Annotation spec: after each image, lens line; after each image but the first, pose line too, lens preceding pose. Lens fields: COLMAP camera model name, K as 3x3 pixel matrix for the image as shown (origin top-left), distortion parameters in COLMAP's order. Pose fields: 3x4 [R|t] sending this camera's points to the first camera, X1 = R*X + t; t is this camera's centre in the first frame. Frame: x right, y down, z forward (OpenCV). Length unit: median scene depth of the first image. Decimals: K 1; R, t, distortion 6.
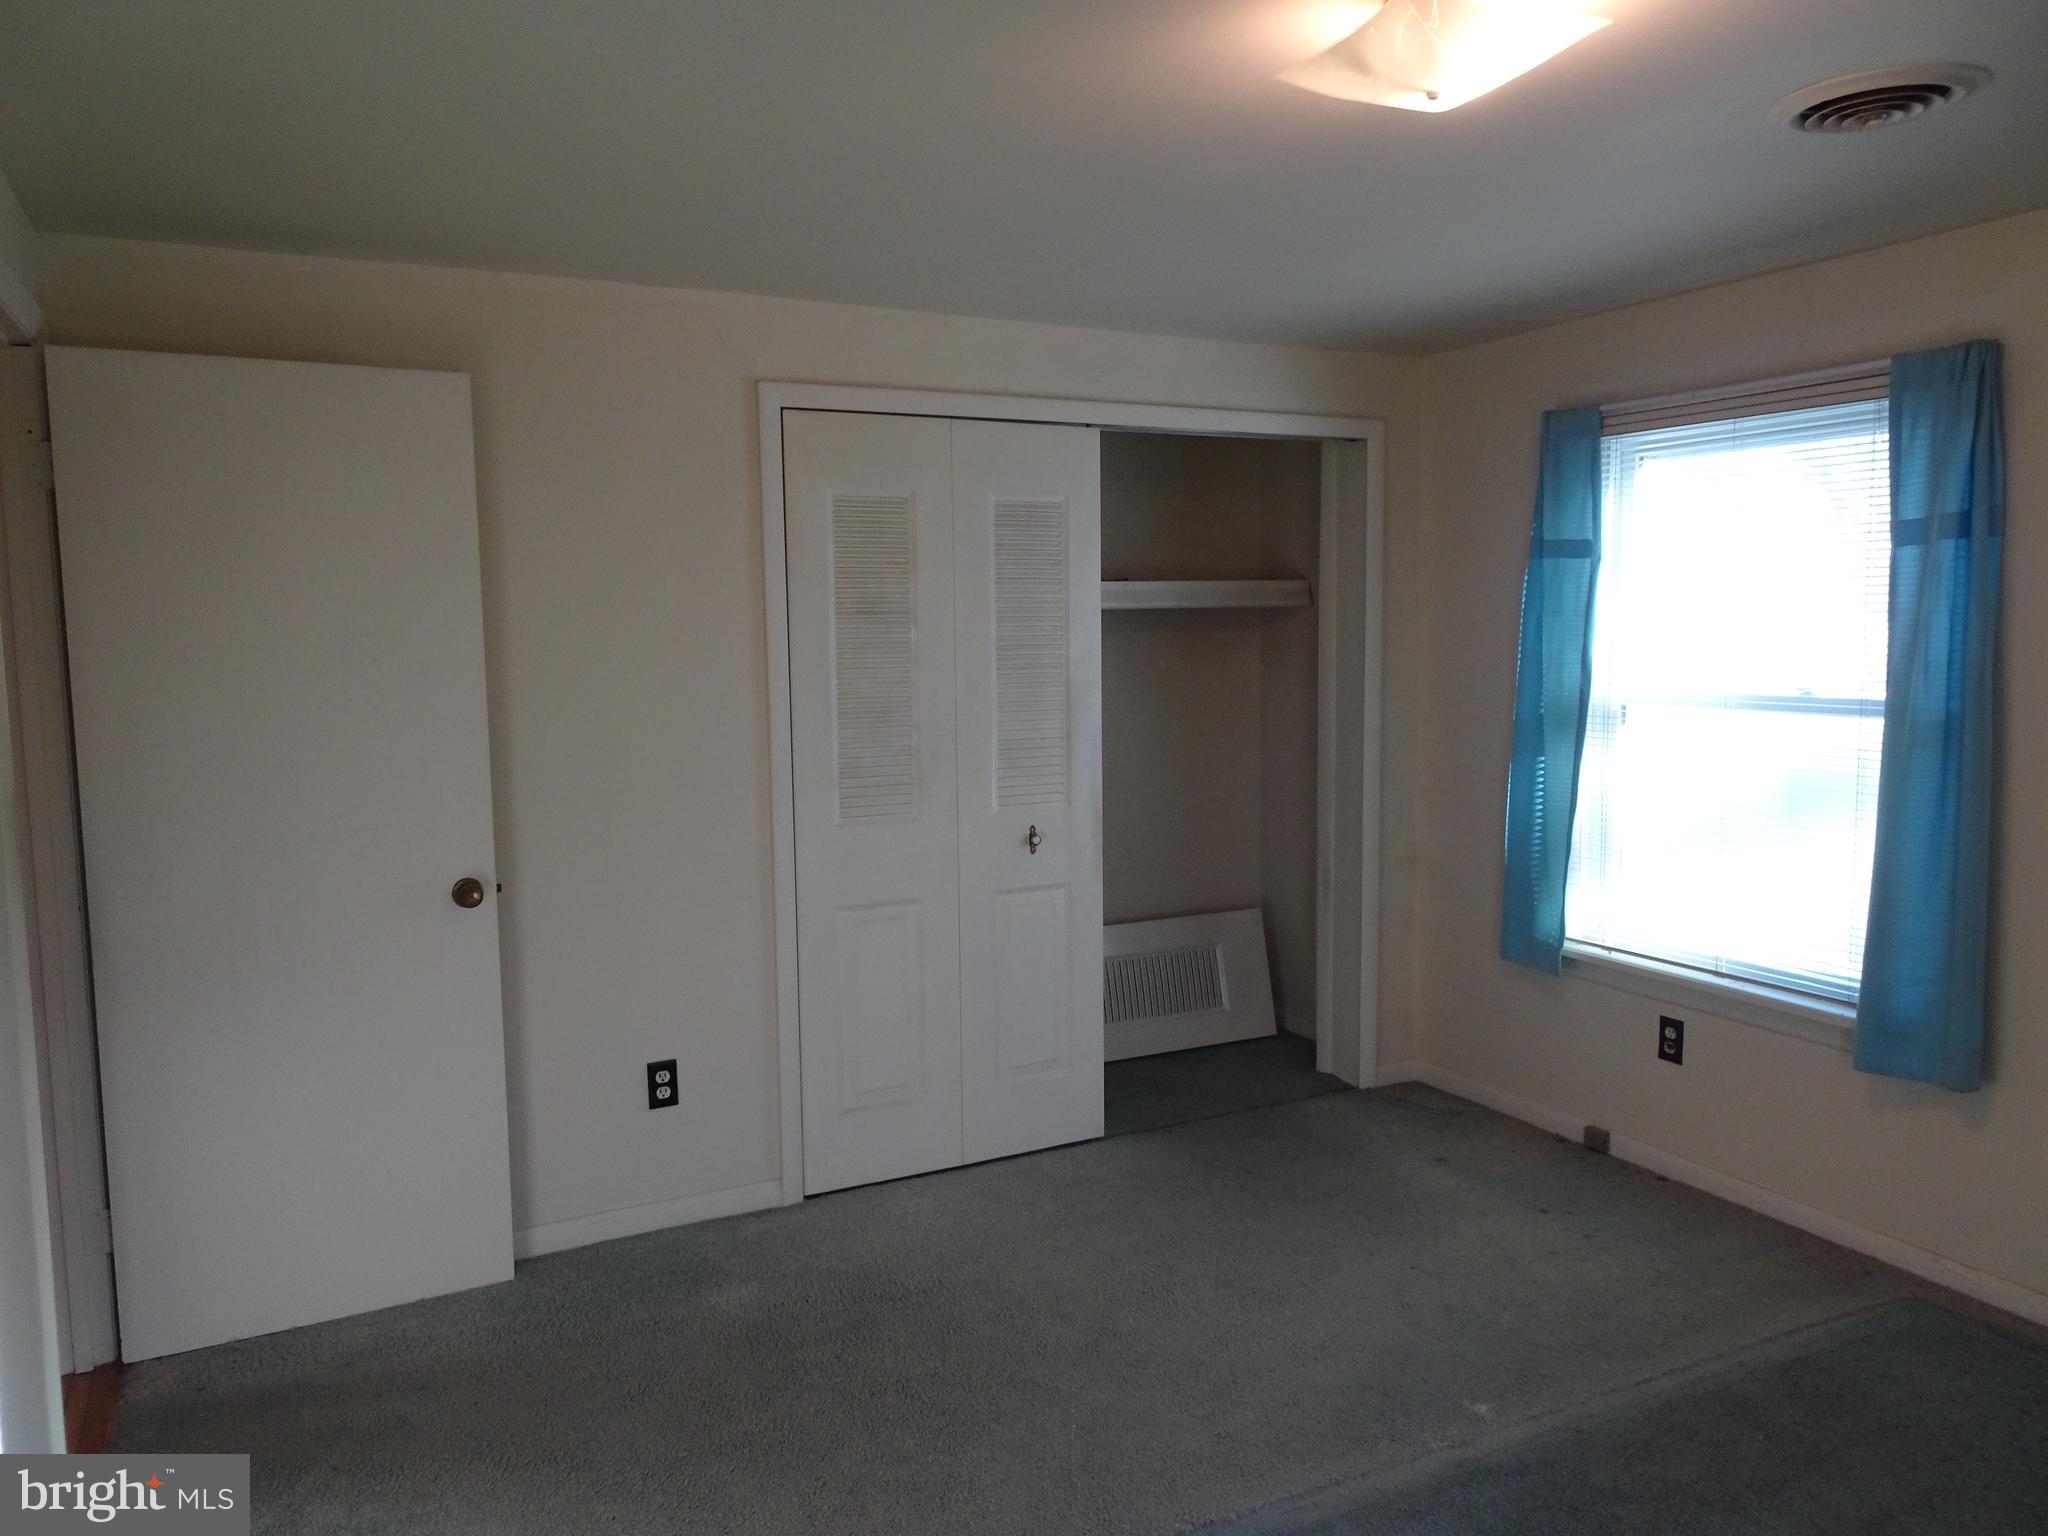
lens RADIAL K [[1463.8, 0, 1024.0], [0, 1463.8, 768.0], [0, 0, 1]] dist [0.005511, 0.002477]
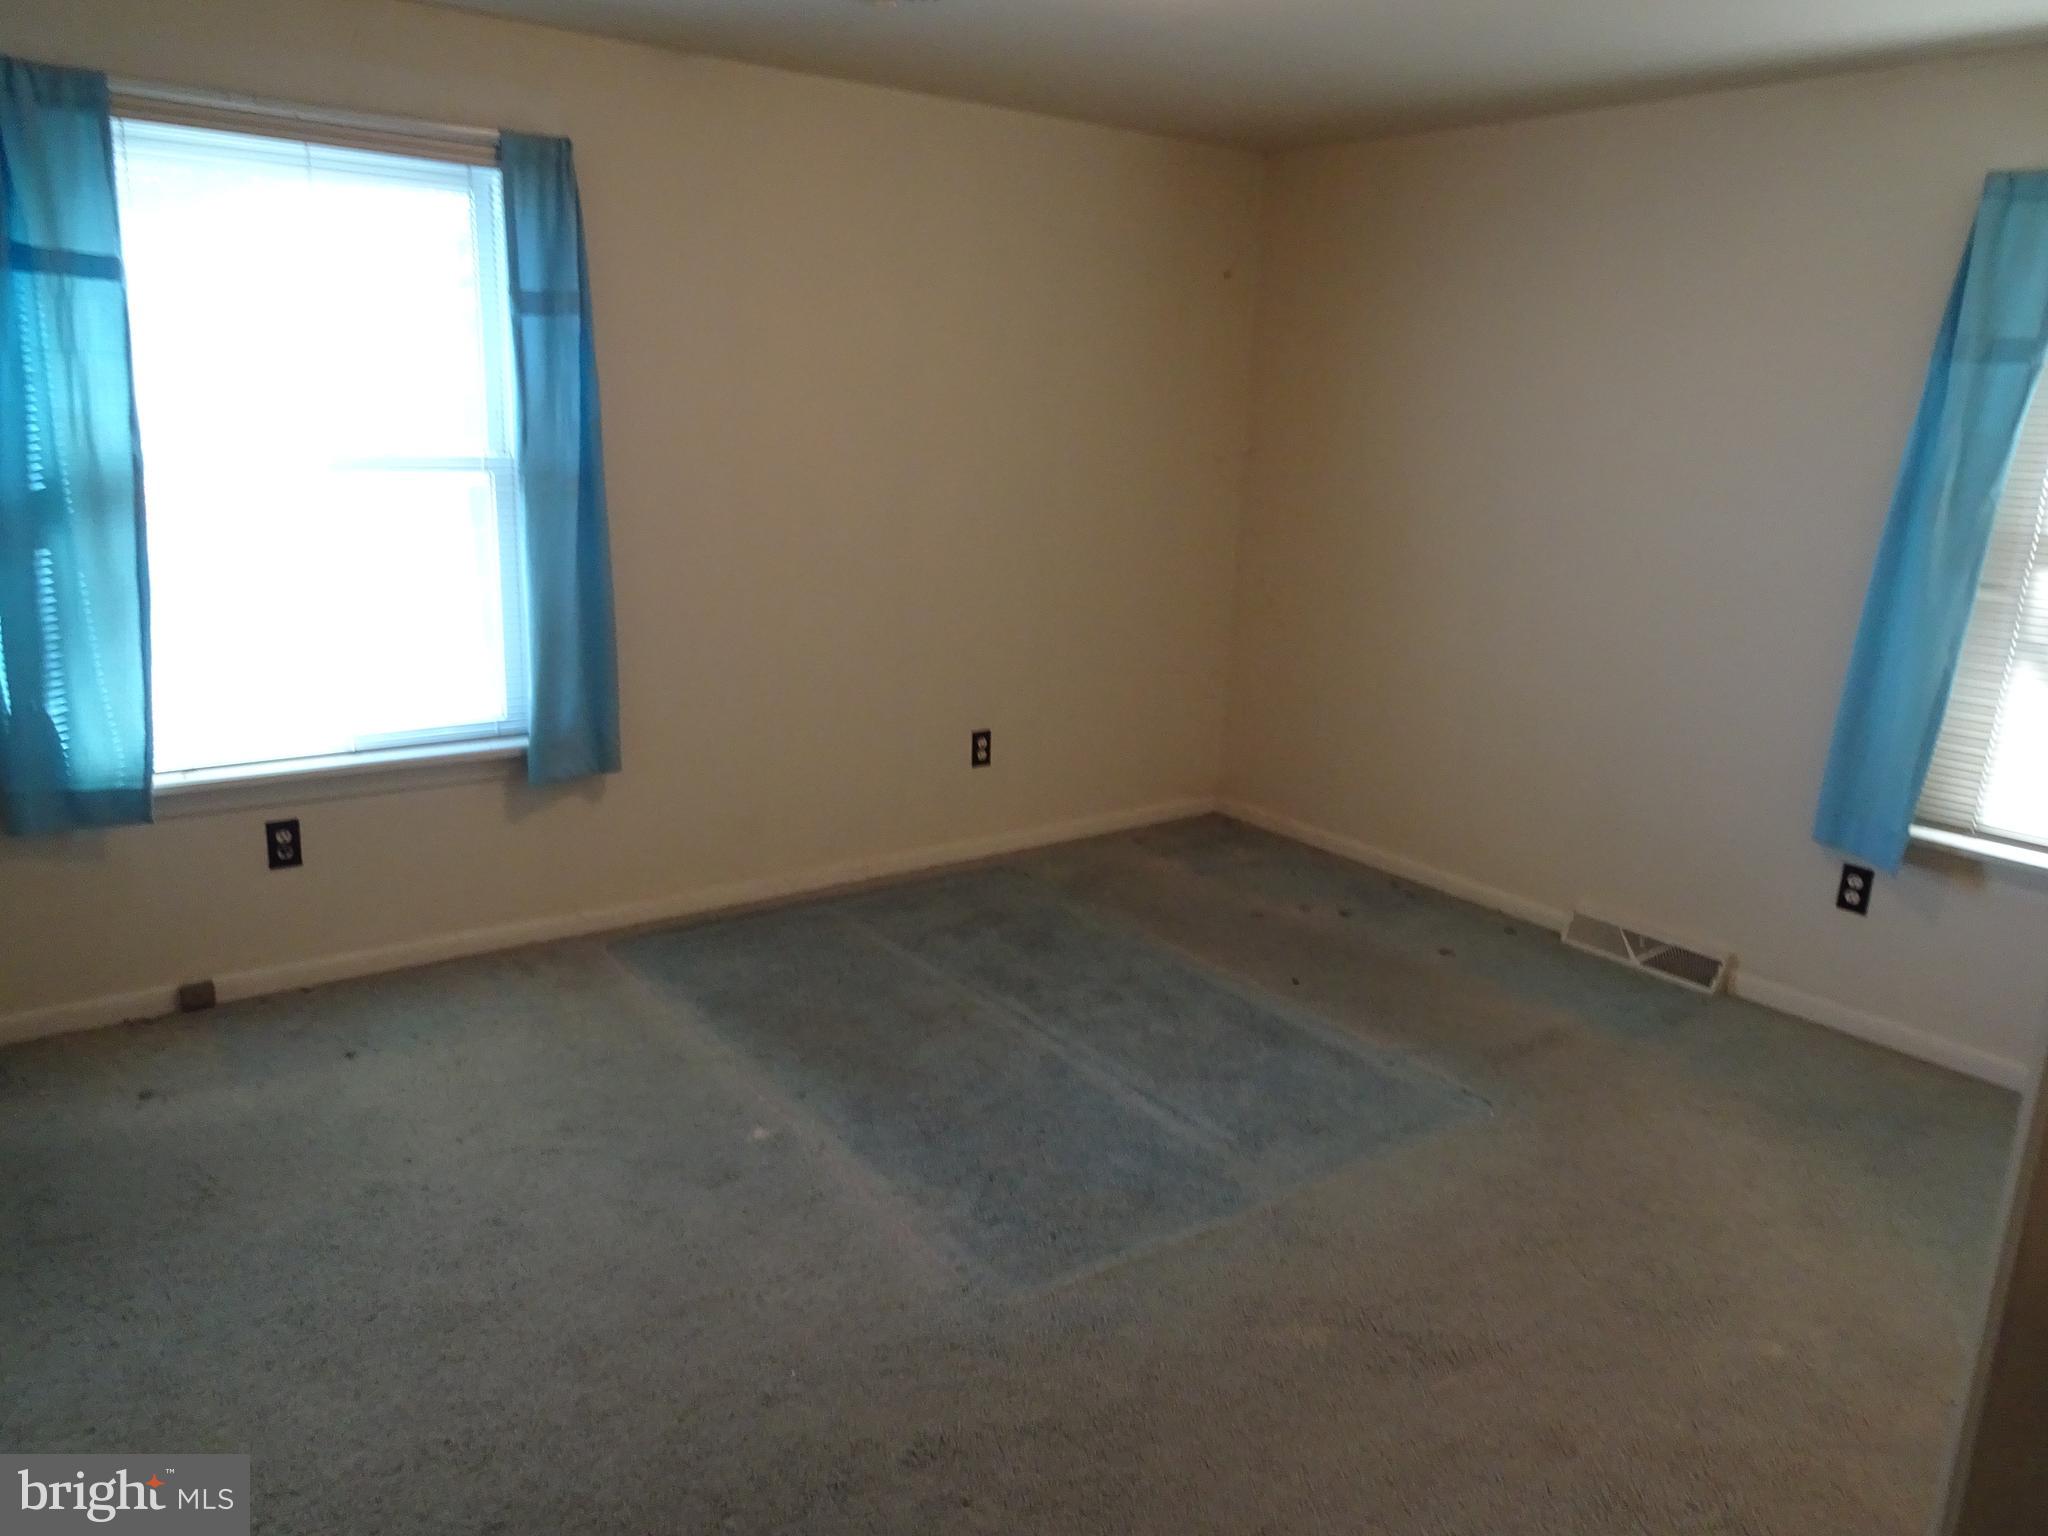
lens RADIAL K [[1463.8, 0, 1024.0], [0, 1463.8, 768.0], [0, 0, 1]] dist [0.005511, 0.002477]
pose [[-0.158332, -0.236366, 0.958677, -0.496812], [0.063166, 0.966511, 0.248729, -0.058455], [-0.985363, 0.099937, -0.138099, 0.667751]]
